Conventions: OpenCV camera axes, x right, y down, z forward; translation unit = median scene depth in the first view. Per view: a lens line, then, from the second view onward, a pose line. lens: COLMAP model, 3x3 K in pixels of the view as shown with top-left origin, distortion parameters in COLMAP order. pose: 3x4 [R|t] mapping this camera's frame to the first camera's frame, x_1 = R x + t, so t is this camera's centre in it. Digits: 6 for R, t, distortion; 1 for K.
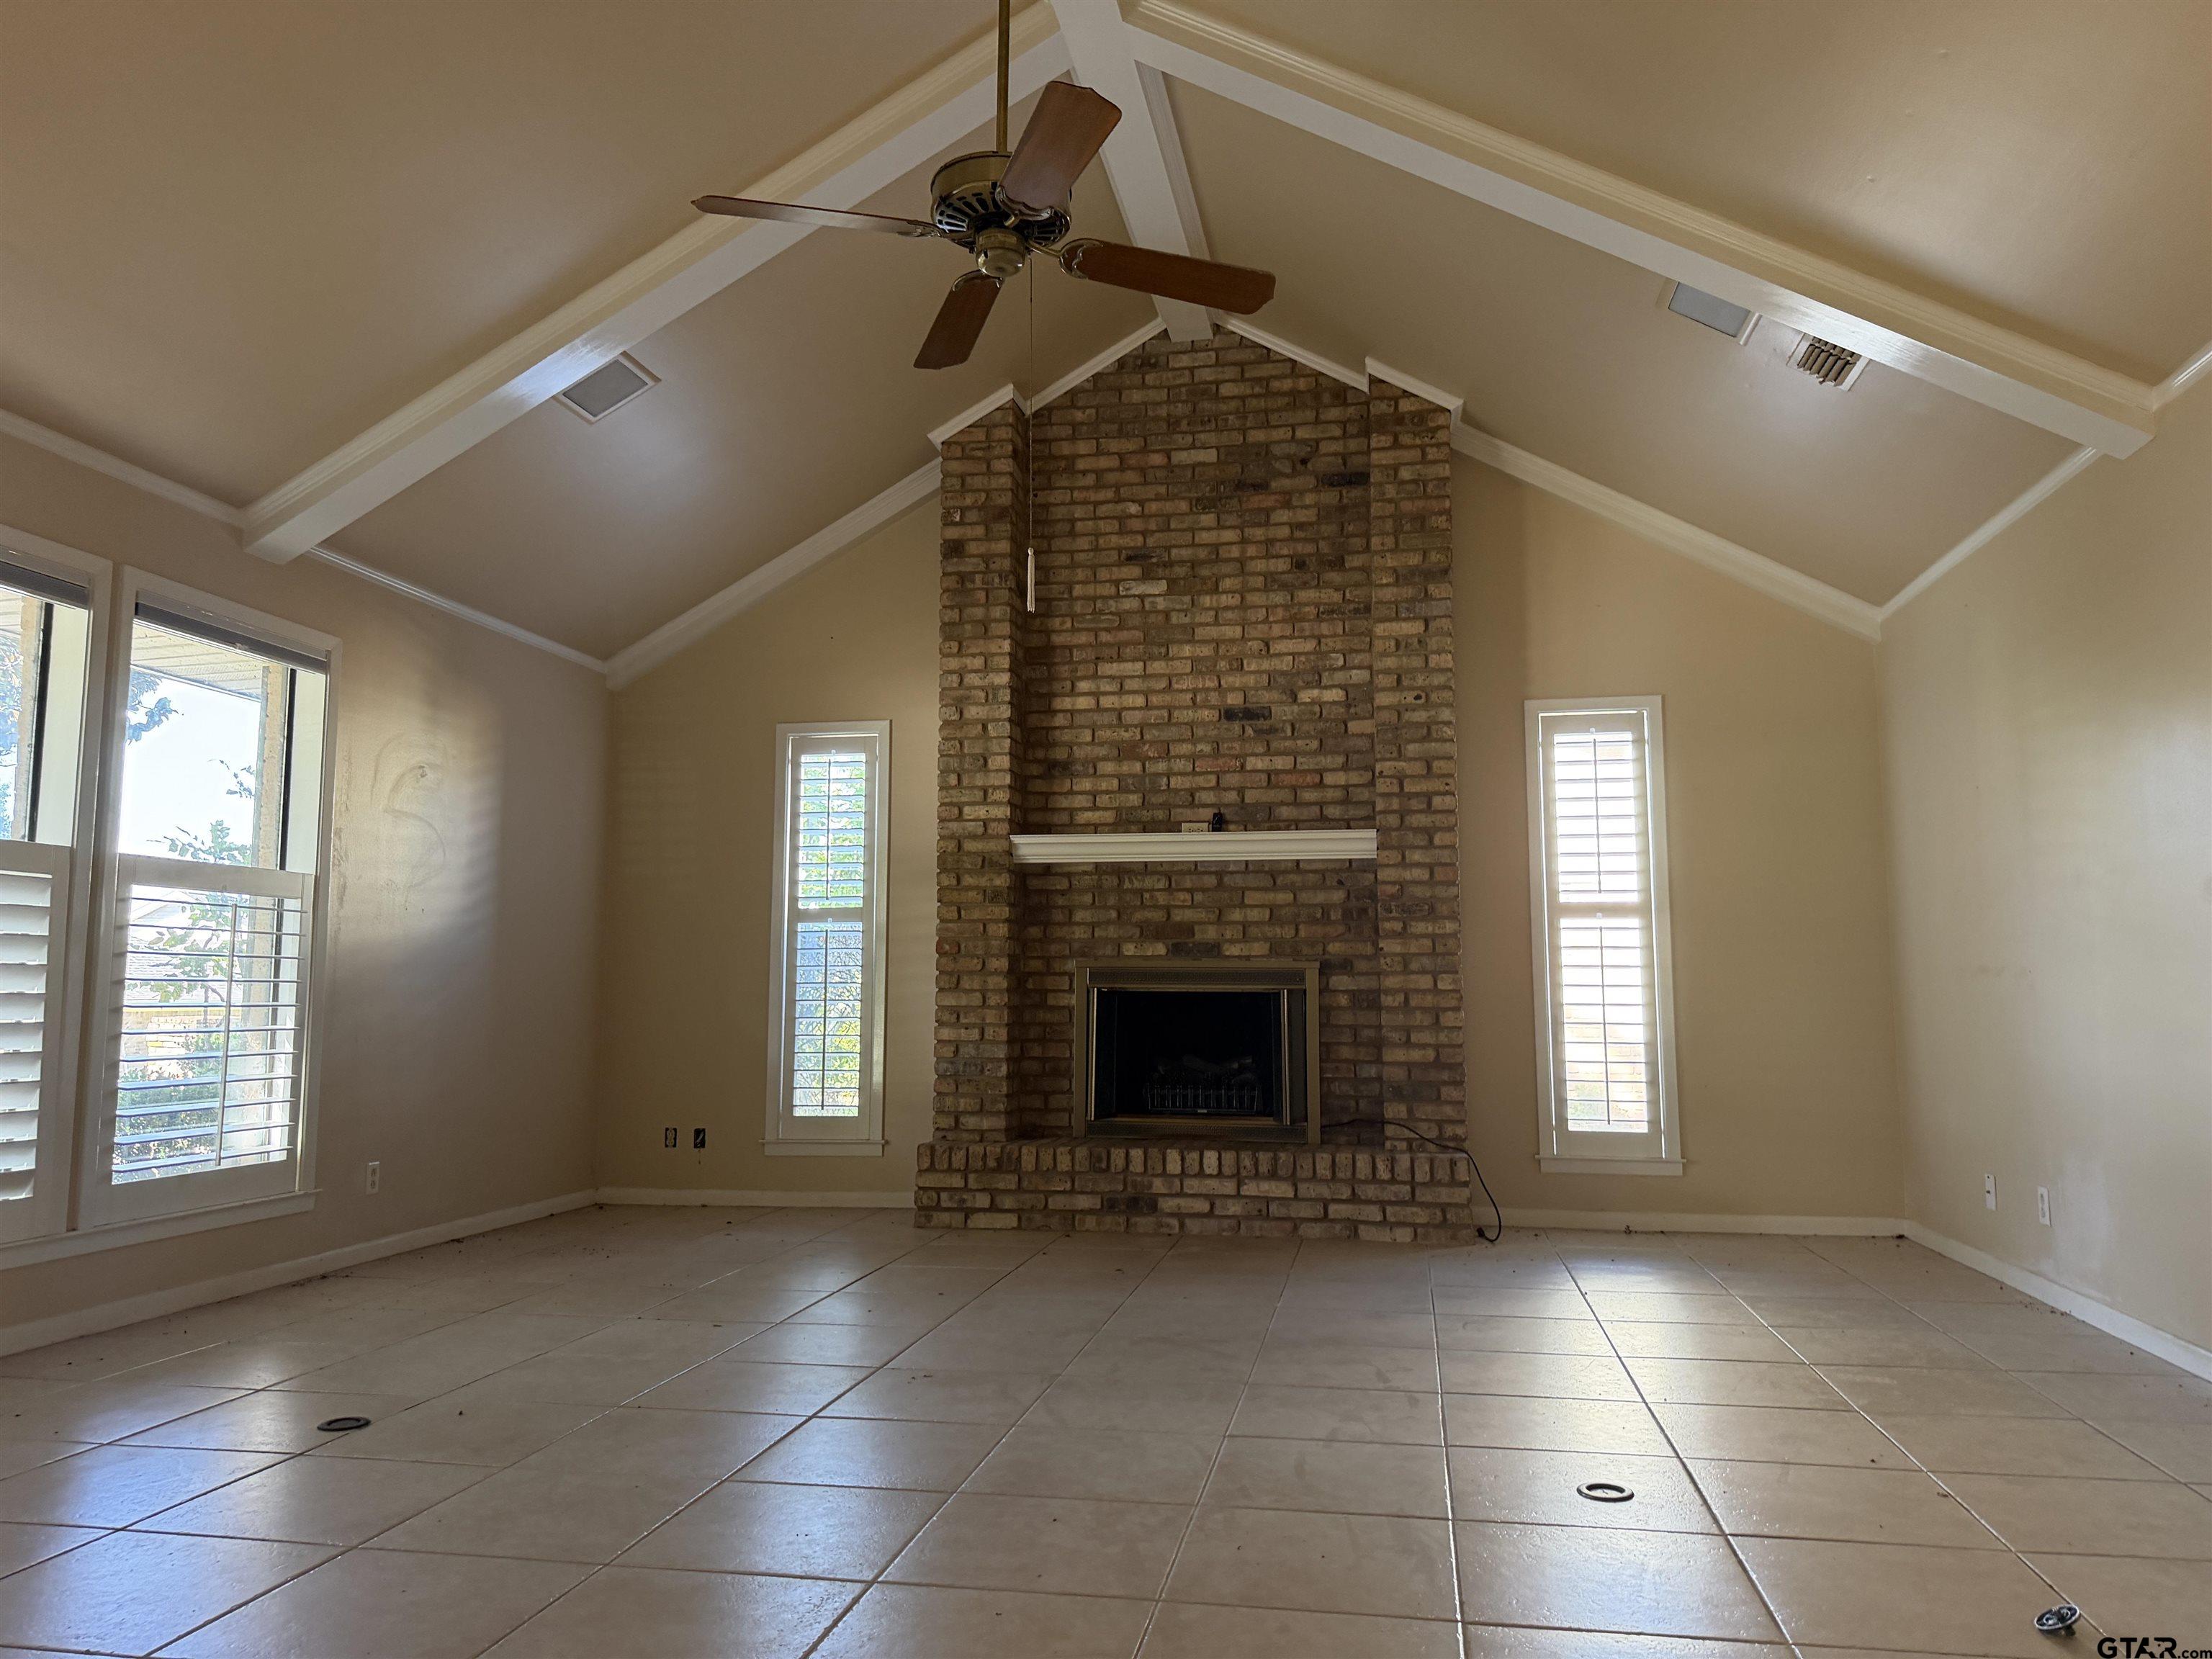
lens RADIAL K [[1564.9, 0, 1118.0], [0, 1564.9, 828.5], [0, 0, 1]] dist [0.042323, -0.058031]
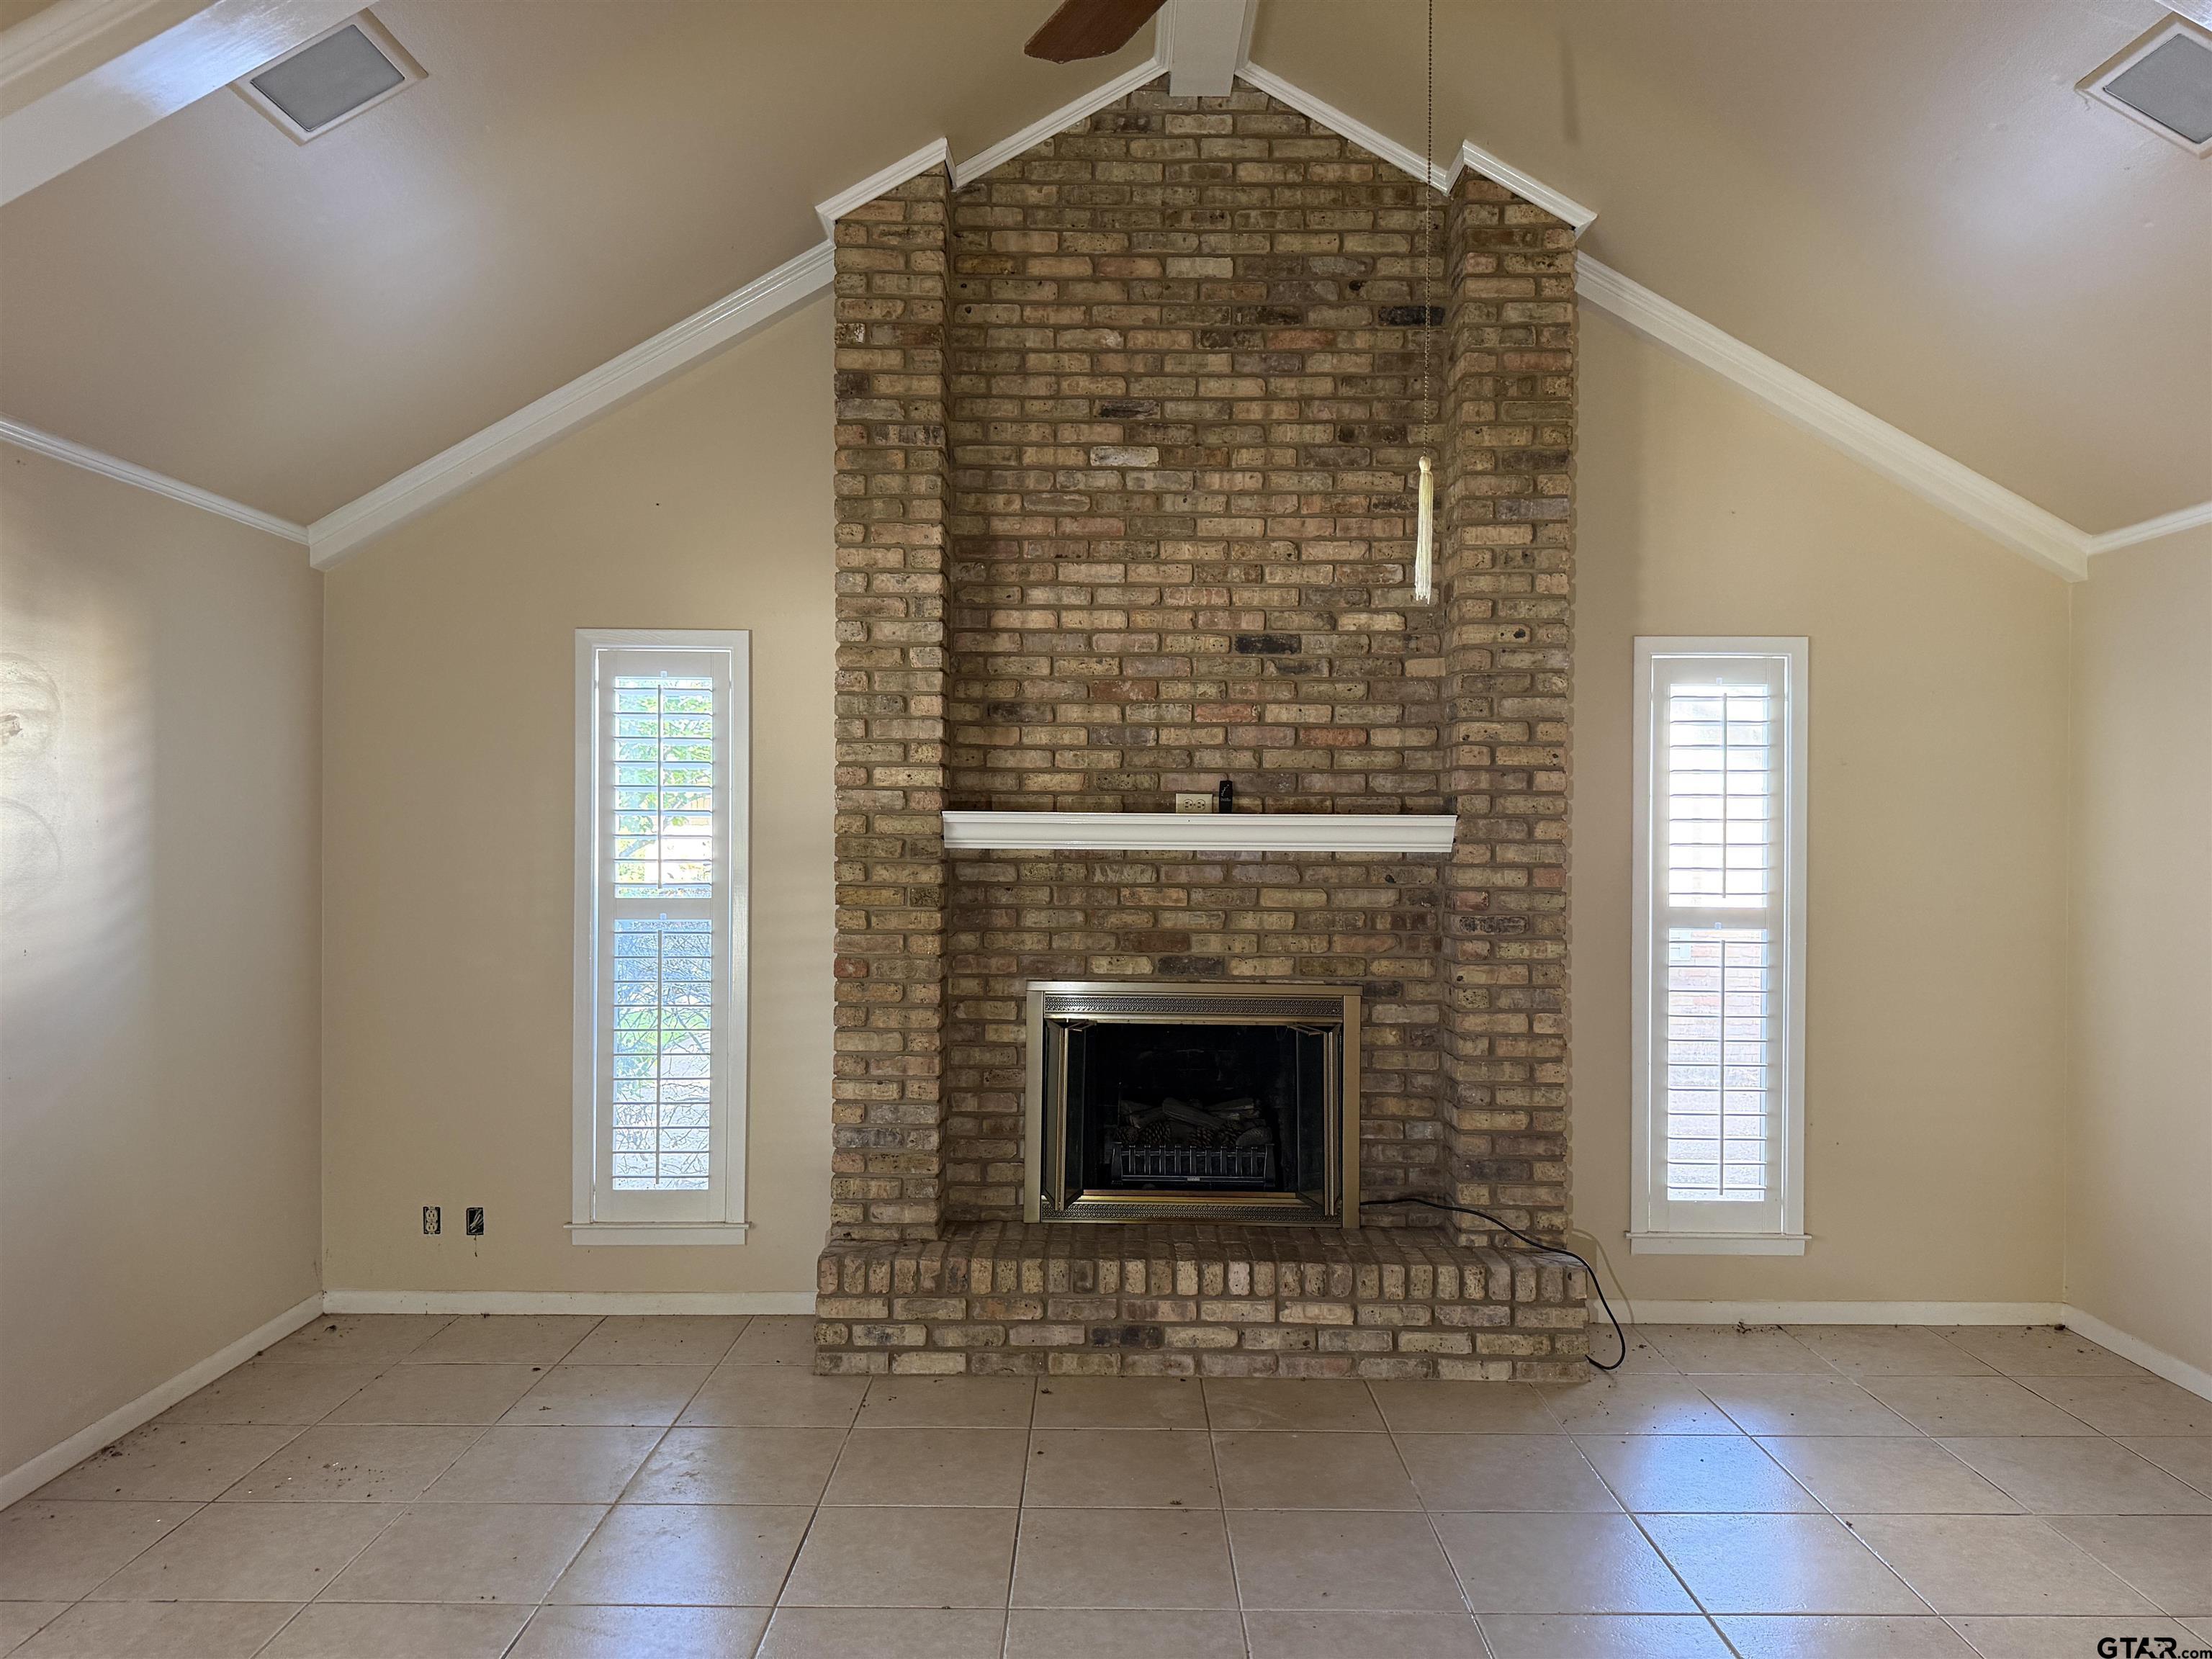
lens RADIAL K [[1564.9, 0, 1099.1], [0, 1564.9, 841.1], [0, 0, 1]] dist [0.042323, -0.058031]
pose [[0.984224, 0.004320, 0.176872, -0.123883], [-0.025122, 0.992985, 0.115542, -0.065178], [-0.175132, -0.118163, 0.977428, 0.300554]]
